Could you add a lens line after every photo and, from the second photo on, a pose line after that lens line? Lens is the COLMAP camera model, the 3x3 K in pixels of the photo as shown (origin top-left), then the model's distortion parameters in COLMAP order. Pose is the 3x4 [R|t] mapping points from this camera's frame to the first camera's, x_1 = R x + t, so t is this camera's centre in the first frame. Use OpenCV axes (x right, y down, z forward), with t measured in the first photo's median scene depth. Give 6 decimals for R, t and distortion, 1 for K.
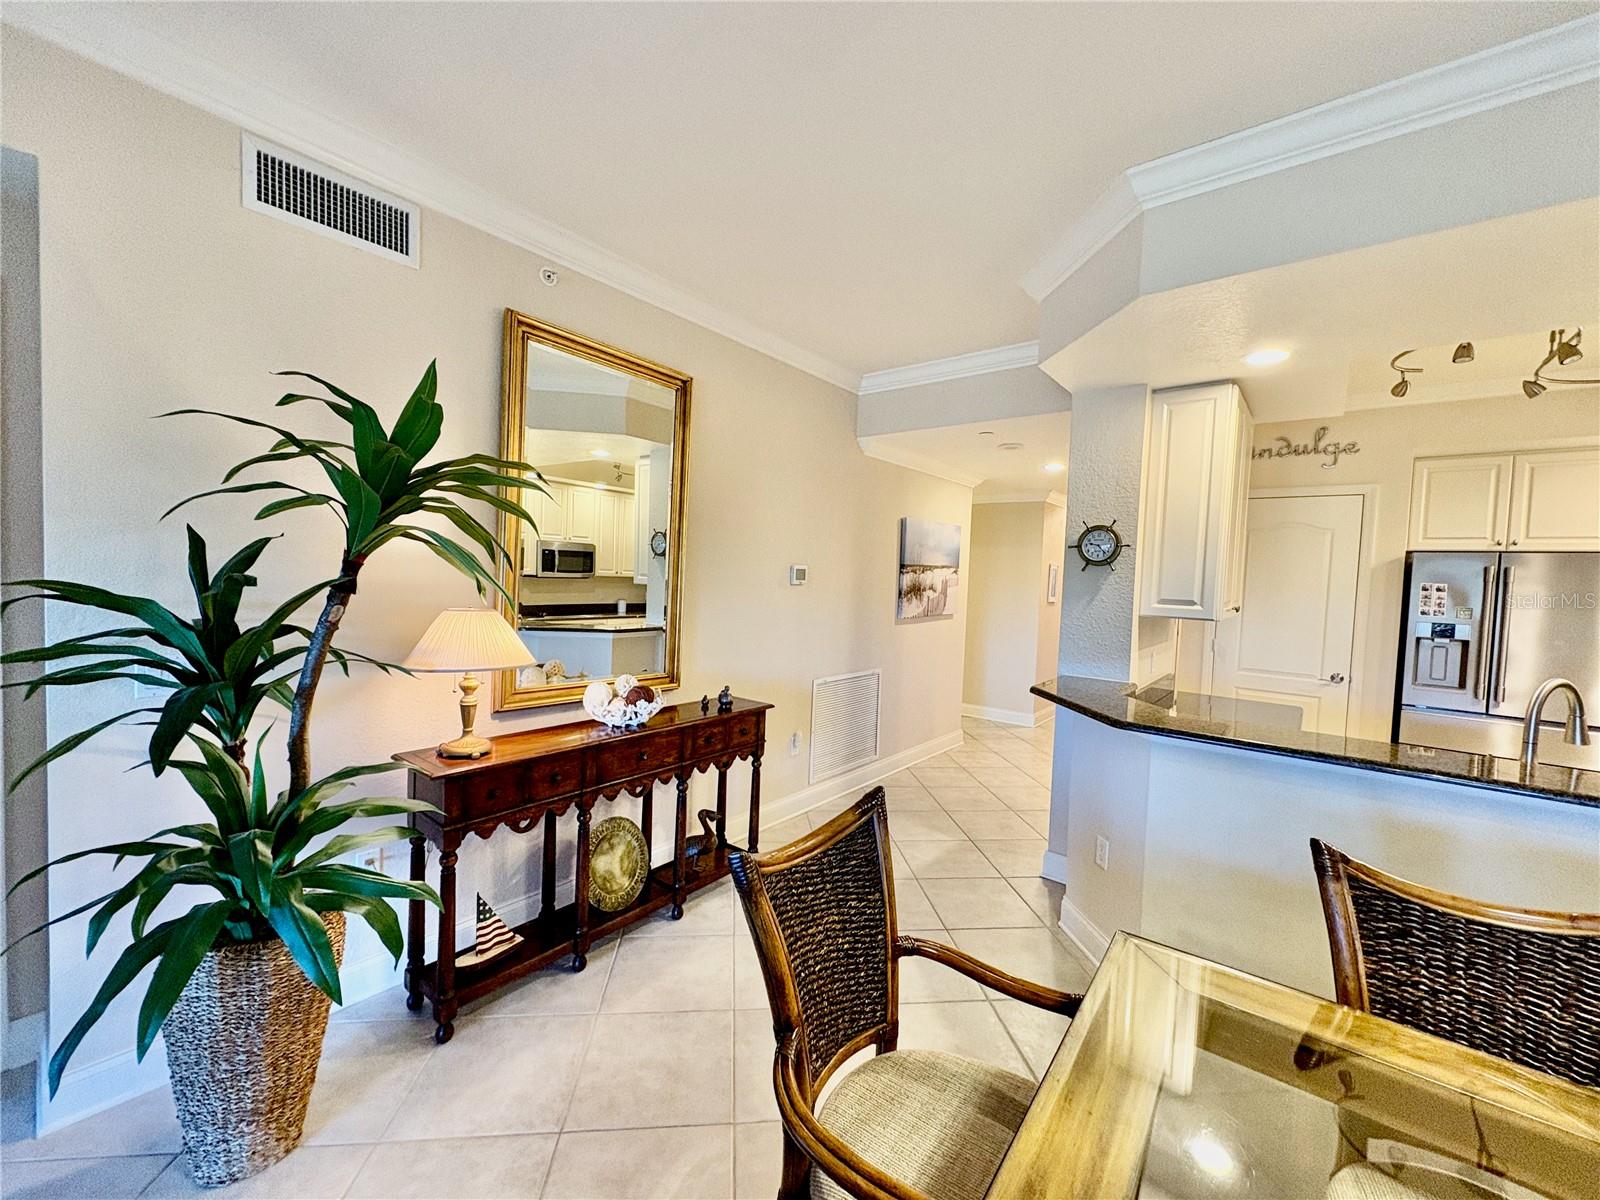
lens RADIAL K [[636.9, 0, 797.5], [0, 636.9, 600.5], [0, 0, 1]] dist [0.000228, 0.000034]
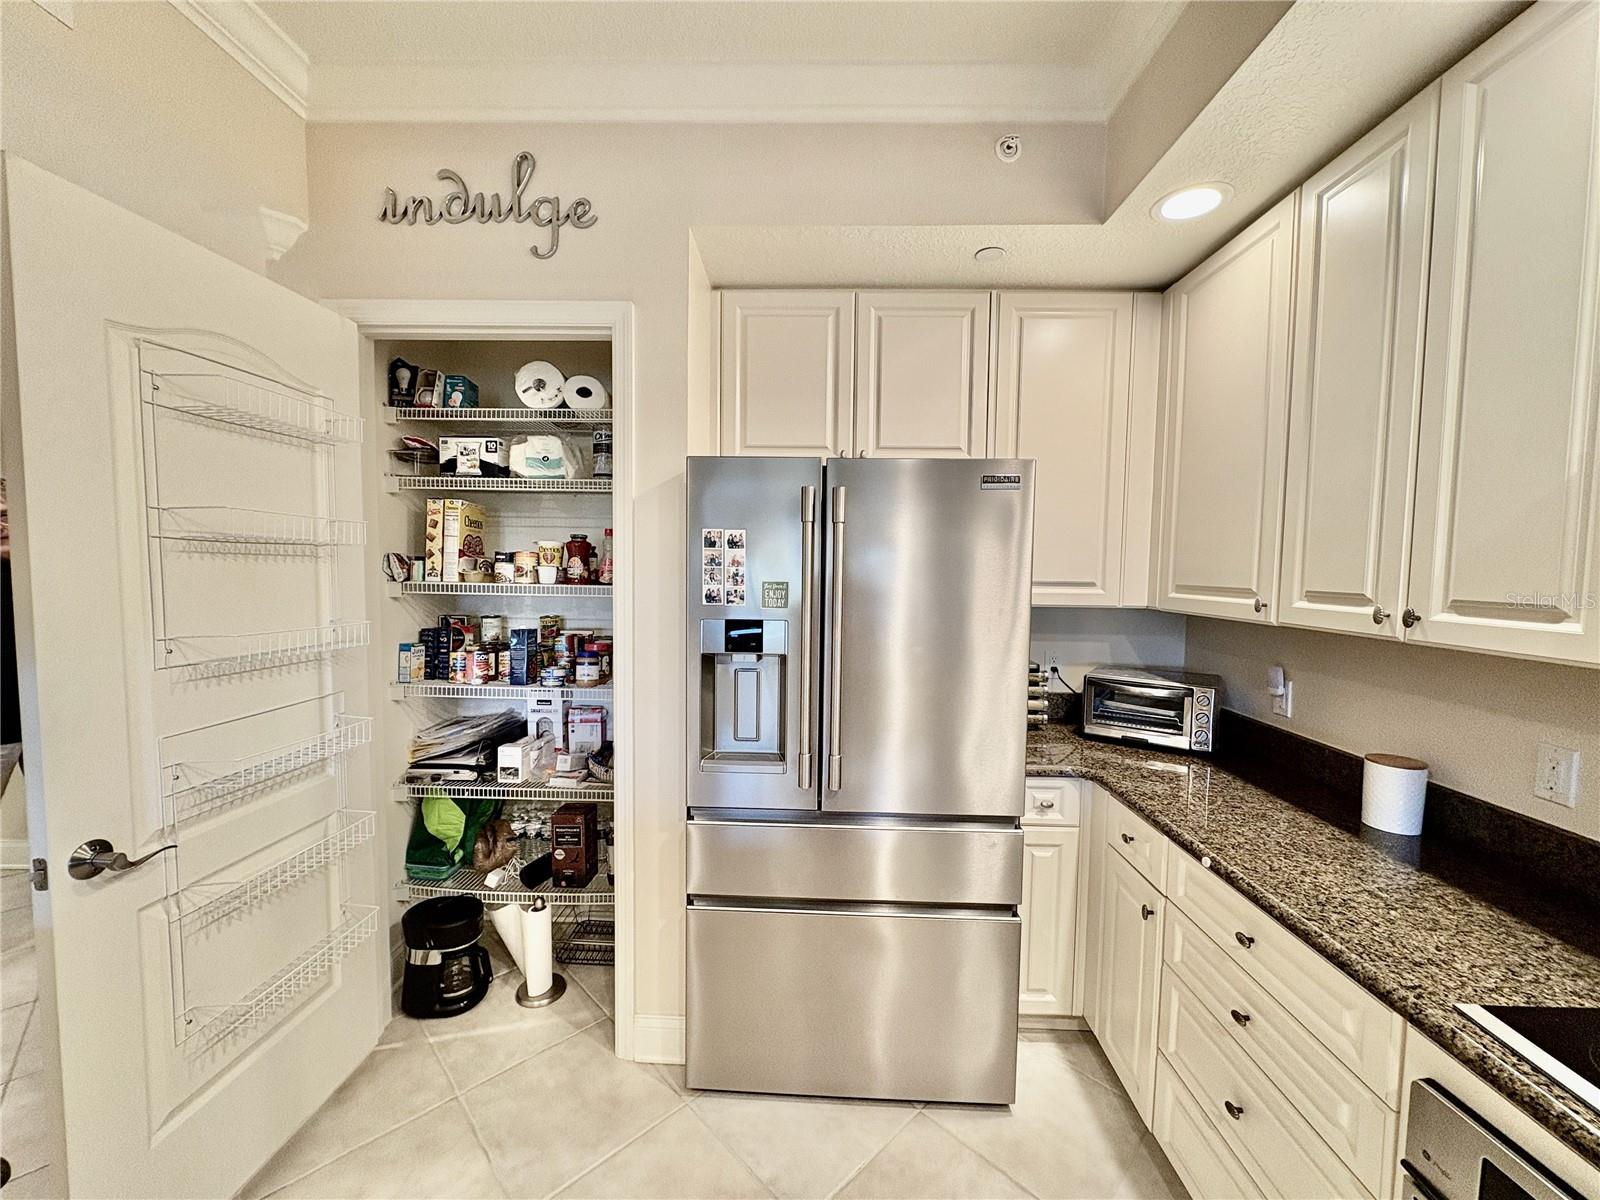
lens RADIAL K [[636.9, 0, 797.5], [0, 636.9, 600.5], [0, 0, 1]] dist [0.000228, 0.000034]
pose [[0.789023, -0.065266, 0.610887, 0.755547], [0.043116, 0.997772, 0.050911, 0.001764], [-0.612849, -0.013831, 0.790079, 0.613777]]
